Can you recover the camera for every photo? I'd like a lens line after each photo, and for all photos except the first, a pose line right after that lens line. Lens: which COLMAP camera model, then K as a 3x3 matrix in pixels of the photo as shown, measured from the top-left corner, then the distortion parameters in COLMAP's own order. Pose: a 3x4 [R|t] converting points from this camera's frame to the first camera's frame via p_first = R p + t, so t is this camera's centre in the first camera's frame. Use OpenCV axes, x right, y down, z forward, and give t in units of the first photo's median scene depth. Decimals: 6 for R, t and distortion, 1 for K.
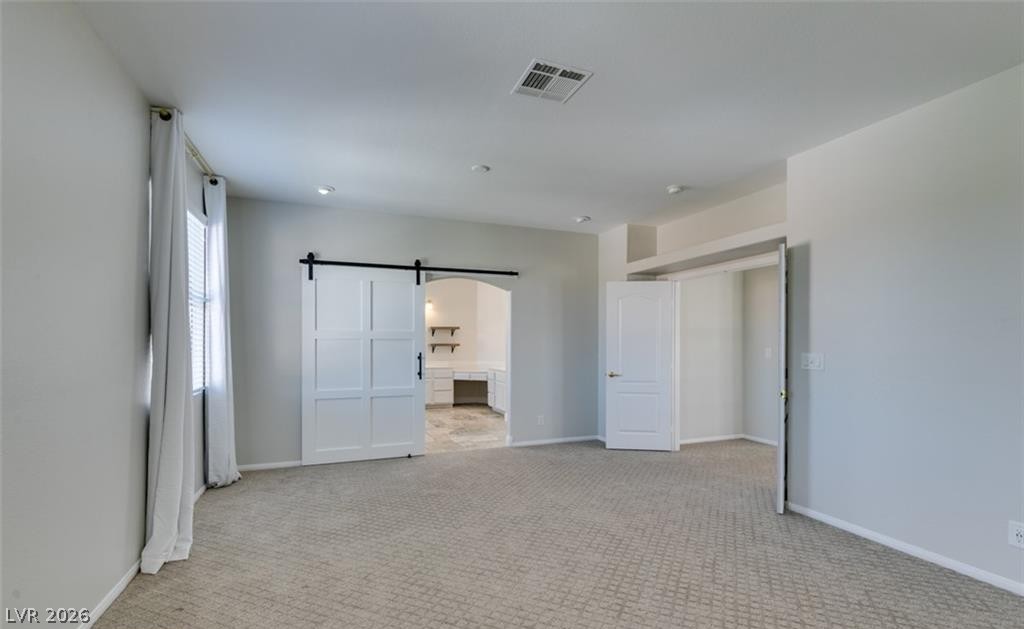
lens RADIAL K [[456.2, 0, 509.4], [0, 456.2, 342.4], [0, 0, 1]] dist [0.003813, 0.000443]
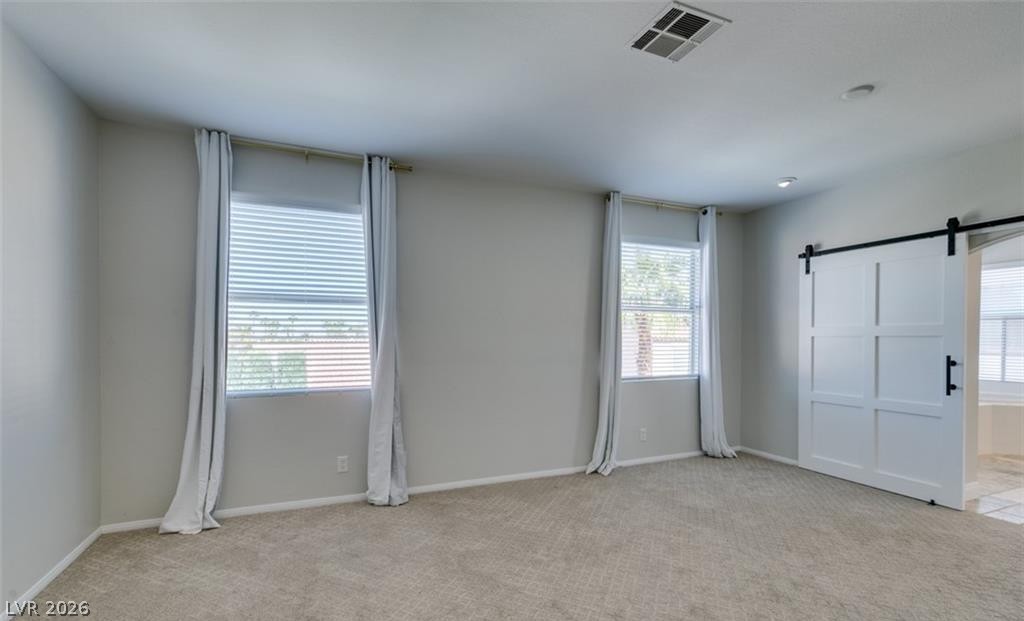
lens RADIAL K [[459.3, 0, 509.6], [0, 459.3, 340.6], [0, 0, 1]] dist [0.001458, 0.000380]
pose [[0.024805, 0.006181, -0.999673, 0.504853], [-0.000671, 0.999981, 0.006166, -0.004262], [0.999692, 0.000518, 0.024808, 0.358113]]
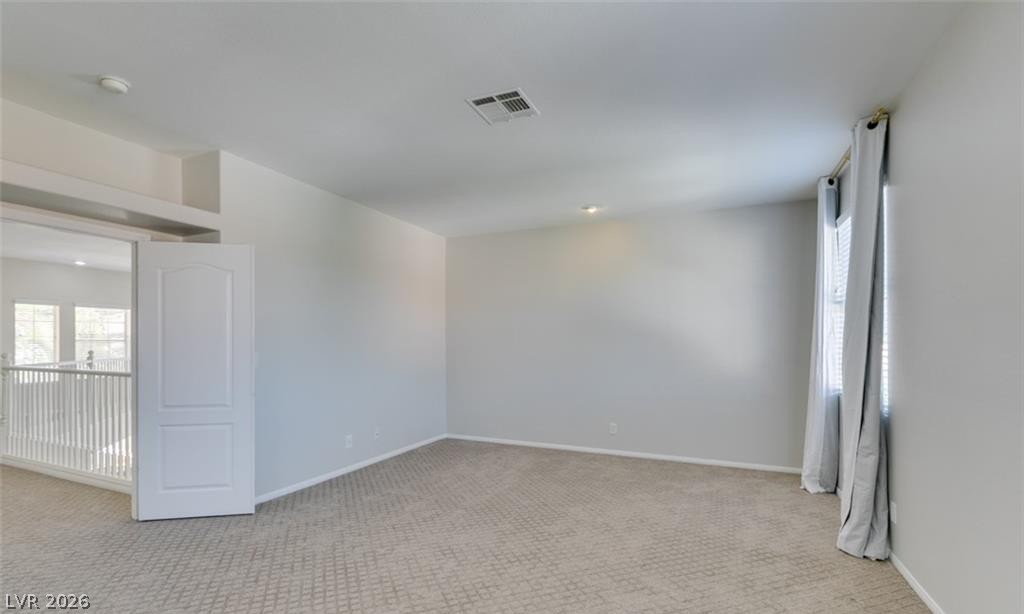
lens RADIAL K [[461.0, 0, 512.5], [0, 461.0, 342.5], [0, 0, 1]] dist [0.000674, -0.000003]
pose [[-0.704832, -0.000420, 0.709375, -0.381068], [0.000702, 0.999999, 0.001290, -0.007782], [-0.709374, 0.001407, -0.704831, 0.940130]]
